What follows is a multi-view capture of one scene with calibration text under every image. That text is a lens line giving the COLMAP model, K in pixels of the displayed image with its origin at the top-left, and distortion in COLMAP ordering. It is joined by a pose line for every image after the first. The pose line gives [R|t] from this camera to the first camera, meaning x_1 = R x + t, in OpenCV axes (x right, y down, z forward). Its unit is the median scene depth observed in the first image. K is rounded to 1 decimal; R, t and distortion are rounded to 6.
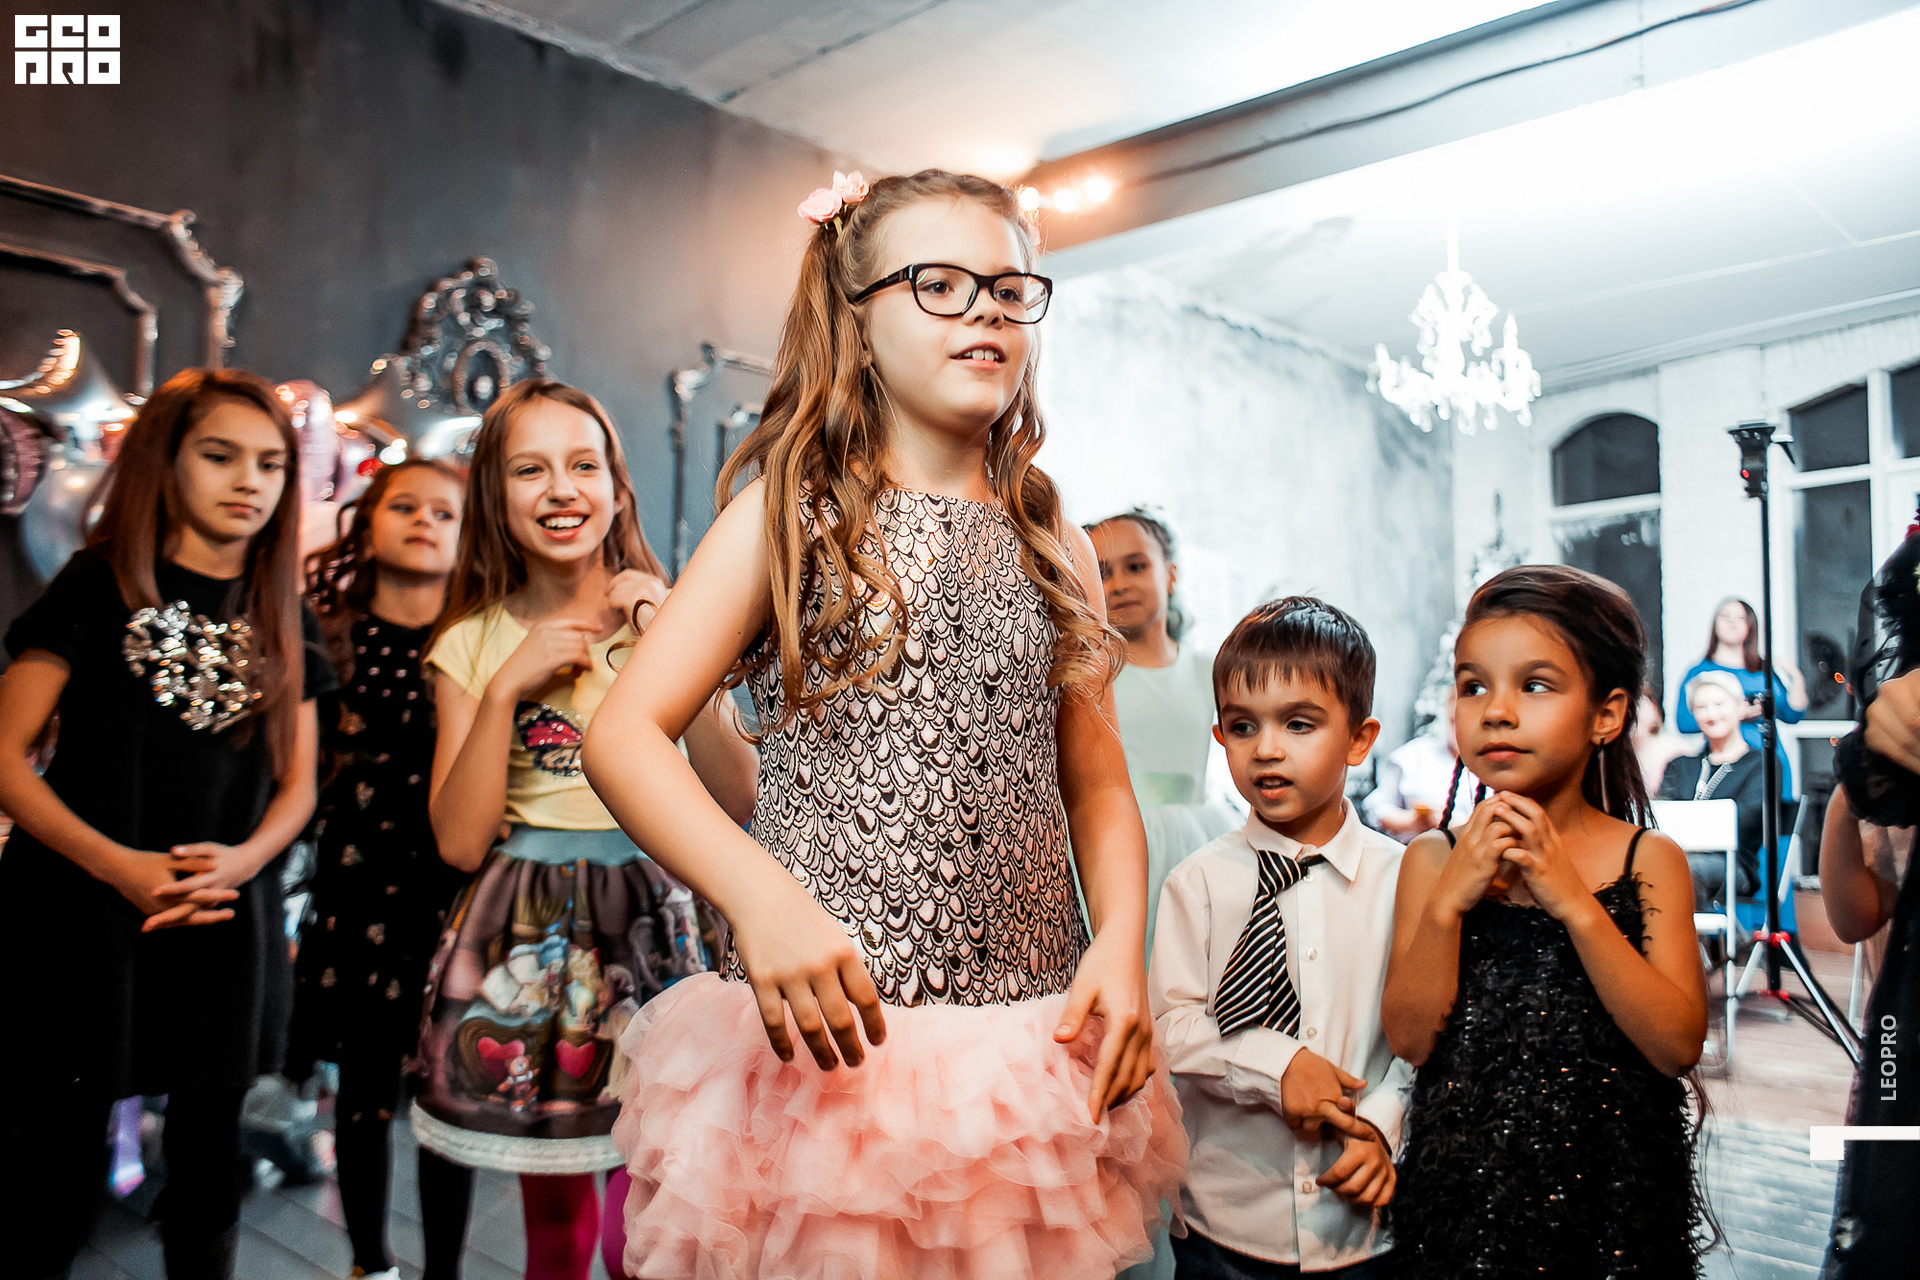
lens RADIAL K [[1531.1, 0, 934.5], [0, 1531.1, 623.7], [0, 0, 1]] dist [-0.098069, 0.118732]
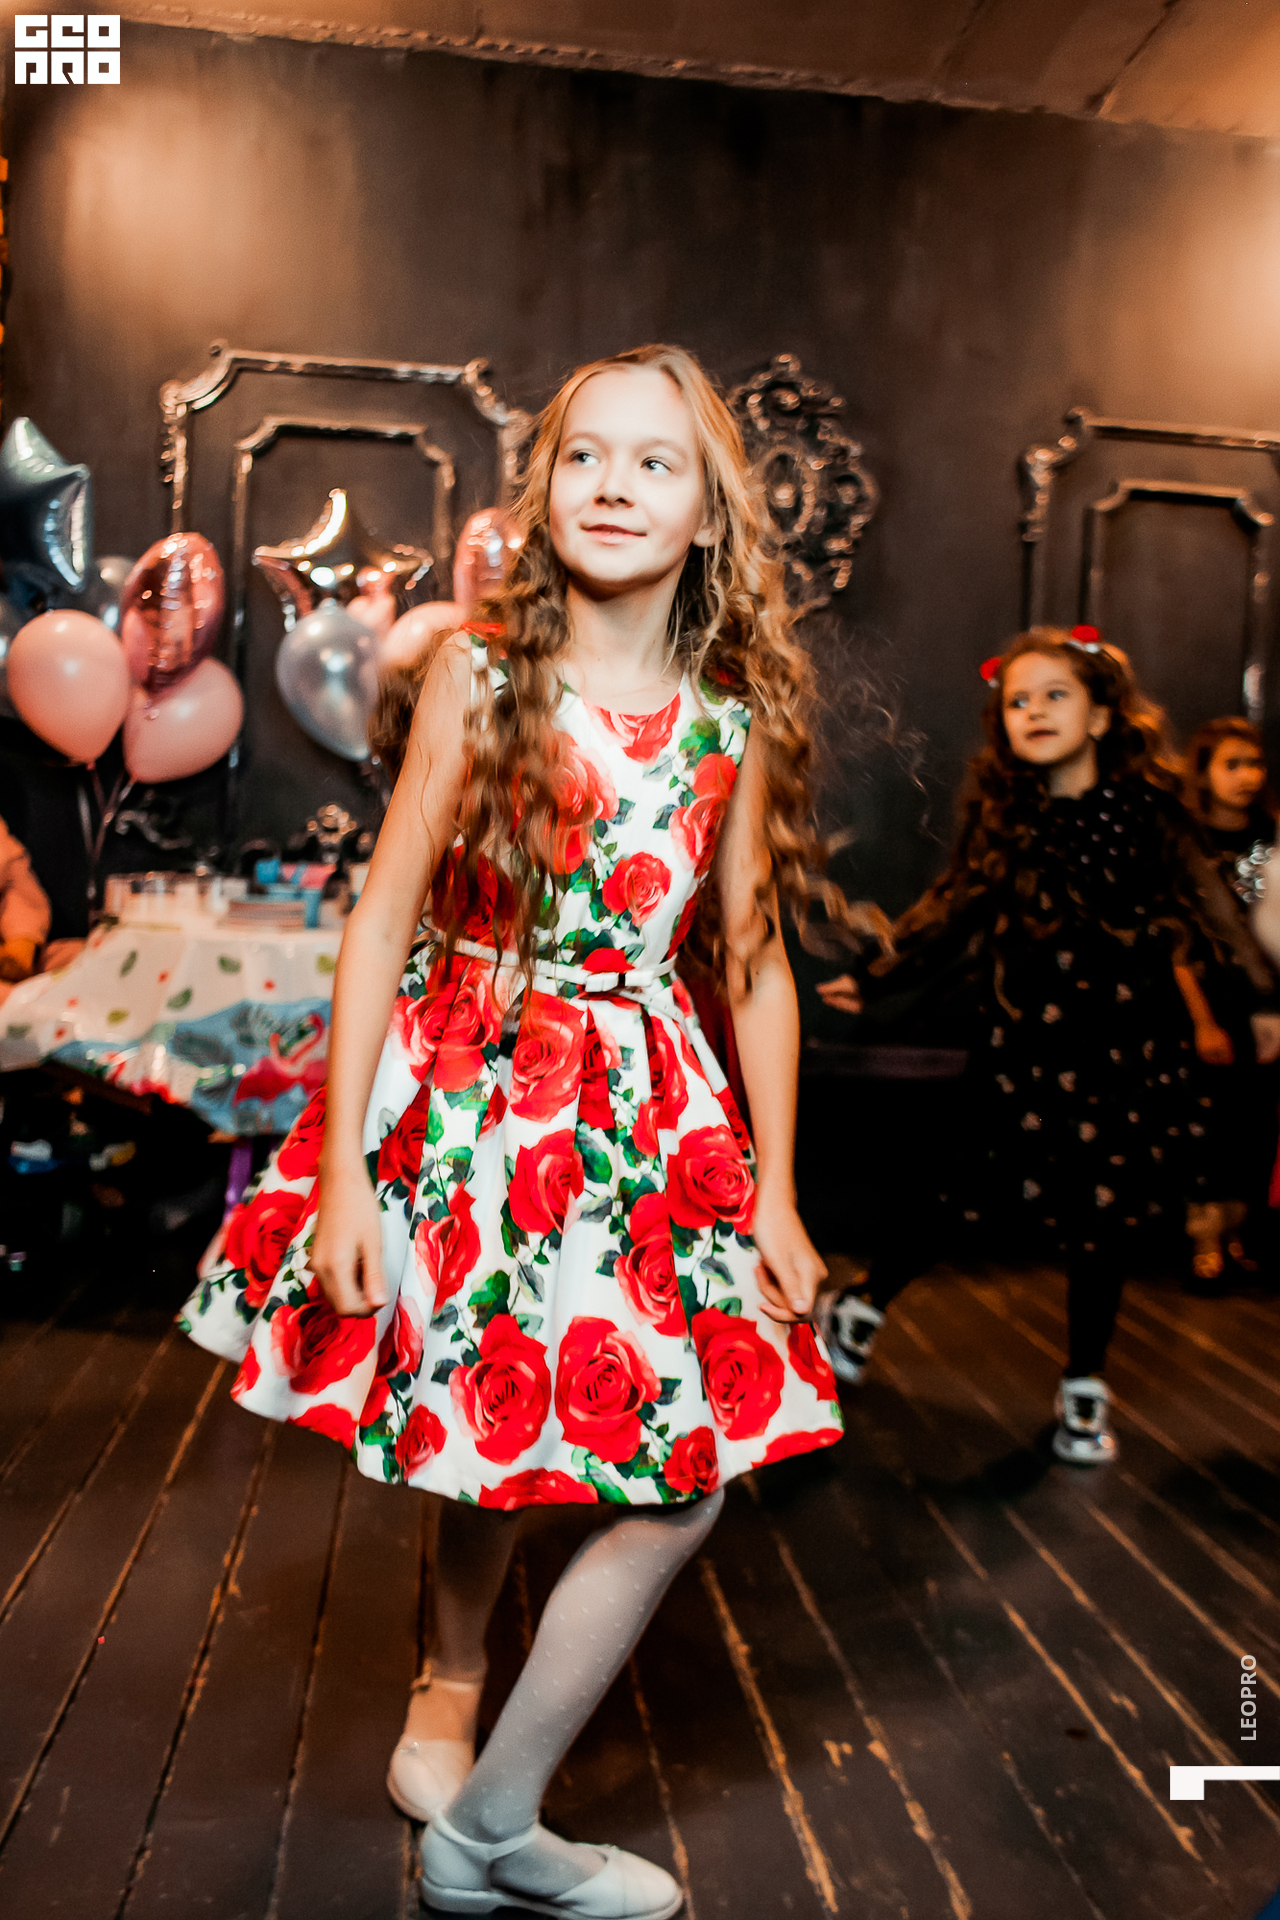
lens RADIAL K [[1607.3, 0, 643.4], [0, 1607.3, 966.2], [0, 0, 1]] dist [-0.077189, 0.071670]
pose [[0.770639, 0.037747, -0.636154, 0.222837], [0.023170, 0.995925, 0.087163, 0.036464], [0.636851, -0.081911, 0.766623, 0.138432]]
